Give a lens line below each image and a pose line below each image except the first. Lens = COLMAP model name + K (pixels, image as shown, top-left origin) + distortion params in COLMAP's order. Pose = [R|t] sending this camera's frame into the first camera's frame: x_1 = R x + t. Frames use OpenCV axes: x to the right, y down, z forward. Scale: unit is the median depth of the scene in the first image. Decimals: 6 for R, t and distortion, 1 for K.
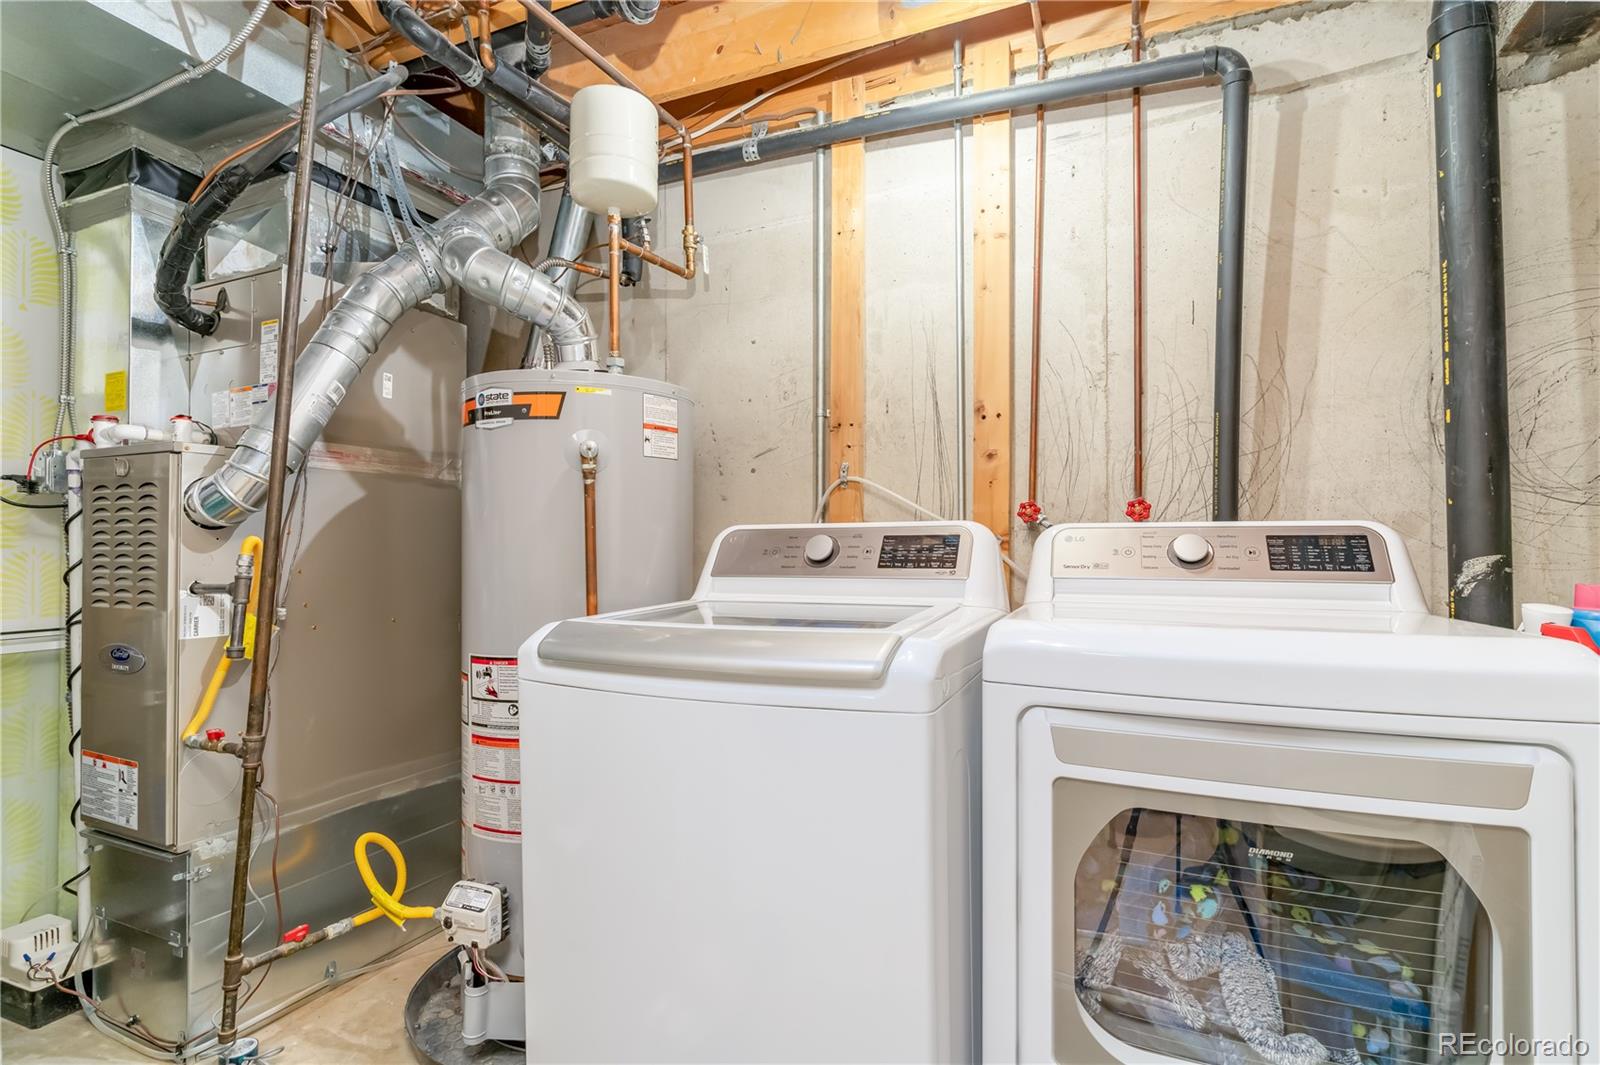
lens RADIAL K [[769.0, 0, 796.6], [0, 769.0, 526.2], [0, 0, 1]] dist [0.000512, 0.000186]
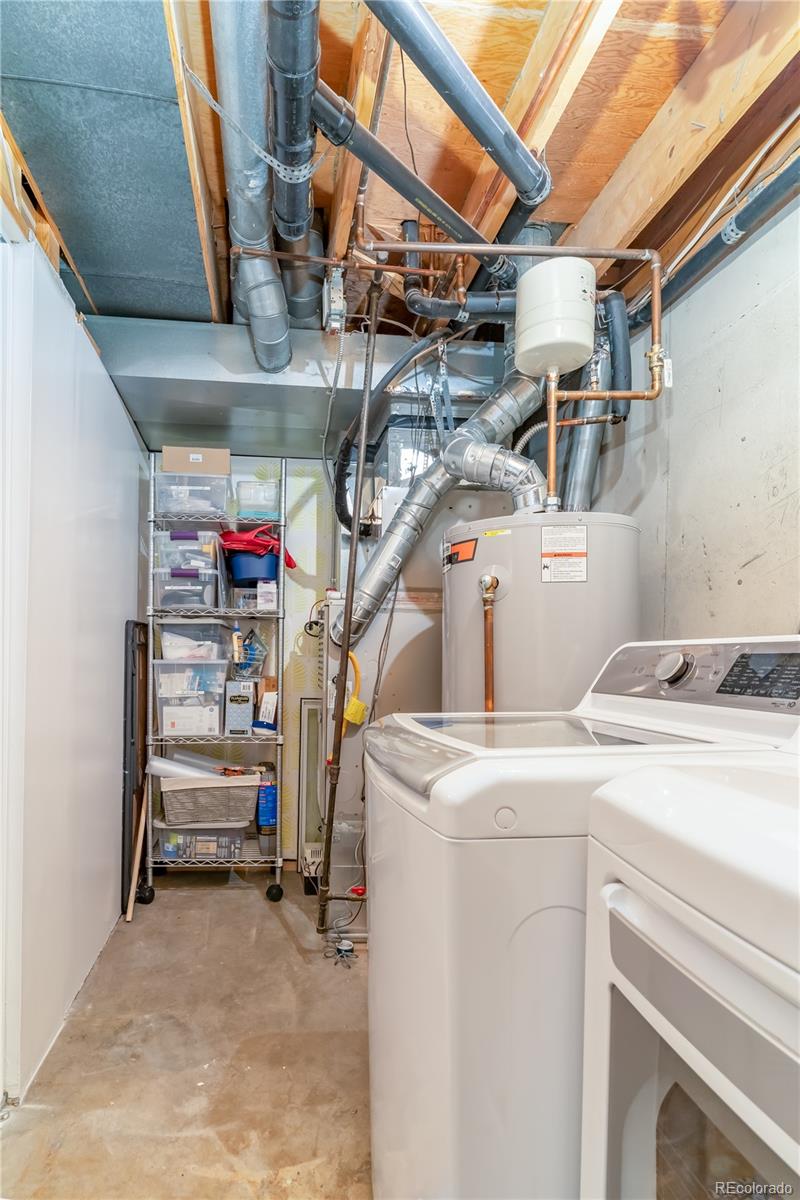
lens RADIAL K [[644.5, 0, 398.7], [0, 644.5, 647.5], [0, 0, 1]] dist [-0.005124, -0.001339]
pose [[0.466209, -0.002257, -0.884672, 0.506755], [0.003544, 0.999993, -0.000683, 0.004434], [0.884667, -0.002817, 0.466214, 0.349121]]
